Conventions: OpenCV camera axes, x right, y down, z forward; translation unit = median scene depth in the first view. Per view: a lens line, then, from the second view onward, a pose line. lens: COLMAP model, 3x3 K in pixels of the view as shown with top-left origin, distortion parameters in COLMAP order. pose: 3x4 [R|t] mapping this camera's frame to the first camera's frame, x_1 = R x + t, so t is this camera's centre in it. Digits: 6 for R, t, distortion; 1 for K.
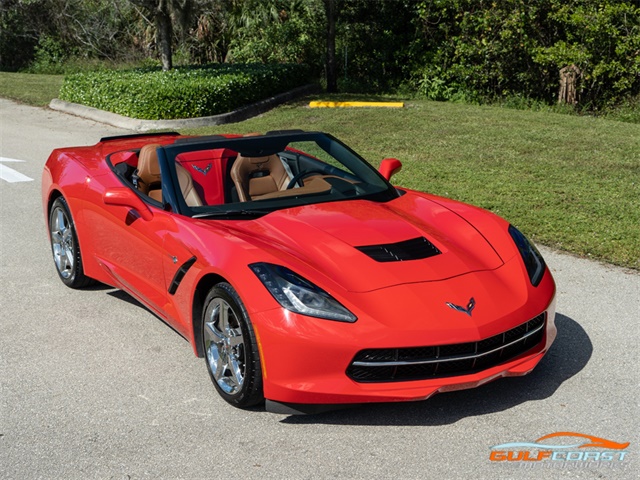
lens RADIAL K [[1047.5, 0, 295.6], [0, 1047.5, 240.2], [0, 0, 1]] dist [0.029119, 0.038785]
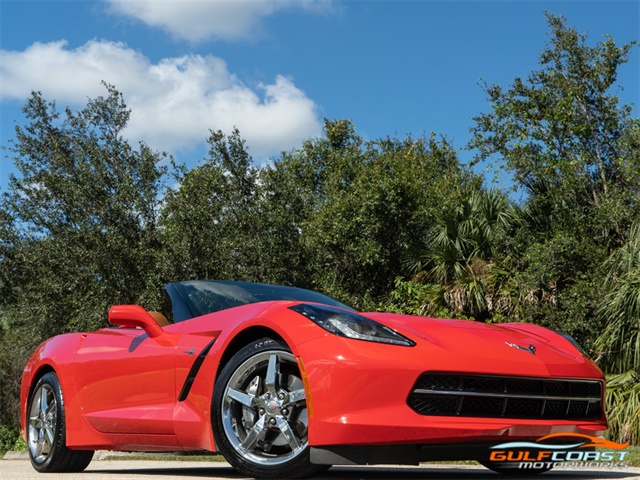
lens RADIAL K [[949.7, 0, 318.3], [0, 949.7, 241.1], [0, 0, 1]] dist [0.007849, 0.042500]
pose [[0.995392, 0.034292, 0.089552, -0.023240], [0.007580, 0.902813, -0.429966, 0.082754], [-0.095593, 0.428664, 0.898393, 0.061567]]
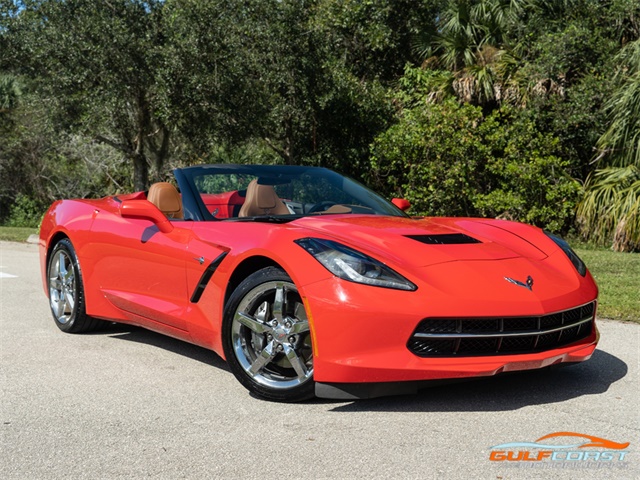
lens RADIAL K [[931.4, 0, 329.5], [0, 931.4, 243.4], [0, 0, 1]] dist [0.001743, 0.117839]
pose [[0.995116, 0.014832, 0.097590, -0.023273], [0.002674, 0.984233, -0.176858, 0.043241], [-0.098674, 0.176255, 0.979386, 0.049485]]
